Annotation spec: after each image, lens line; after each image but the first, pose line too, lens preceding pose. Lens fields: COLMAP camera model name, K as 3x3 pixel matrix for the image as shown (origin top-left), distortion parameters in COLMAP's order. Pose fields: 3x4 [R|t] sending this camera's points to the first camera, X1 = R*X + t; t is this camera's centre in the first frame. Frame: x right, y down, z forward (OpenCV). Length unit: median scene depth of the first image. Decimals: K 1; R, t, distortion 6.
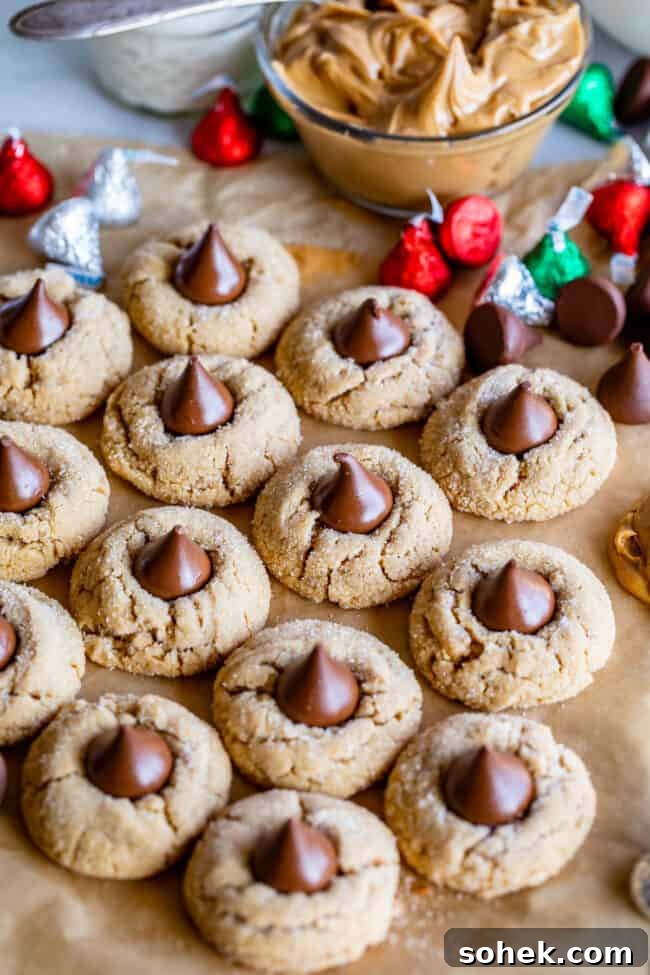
lens RADIAL K [[3078.1, 0, 325.0], [0, 3078.1, 487.5], [0, 0, 1]] dist [-0.034954, -0.917001]
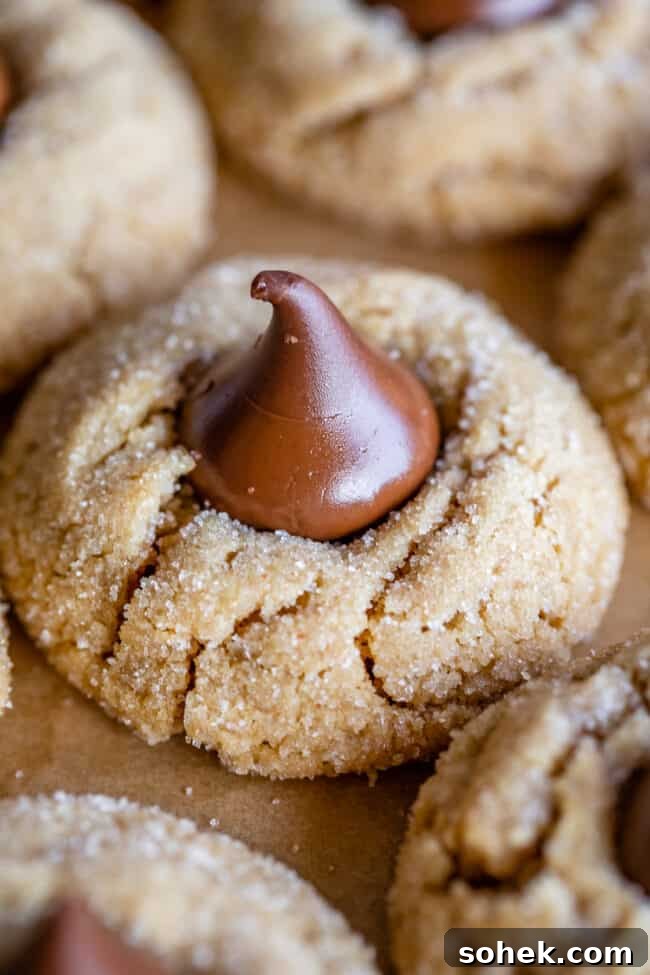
lens RADIAL K [[4252.3, 0, 325.0], [0, 4252.3, 487.5], [0, 0, 1]] dist [-0.091338, -1.786756]
pose [[0.990034, 0.117917, -0.076992, 0.044815], [-0.118538, 0.992943, -0.003534, 0.011202], [0.076032, 0.012625, 0.997025, 0.573757]]
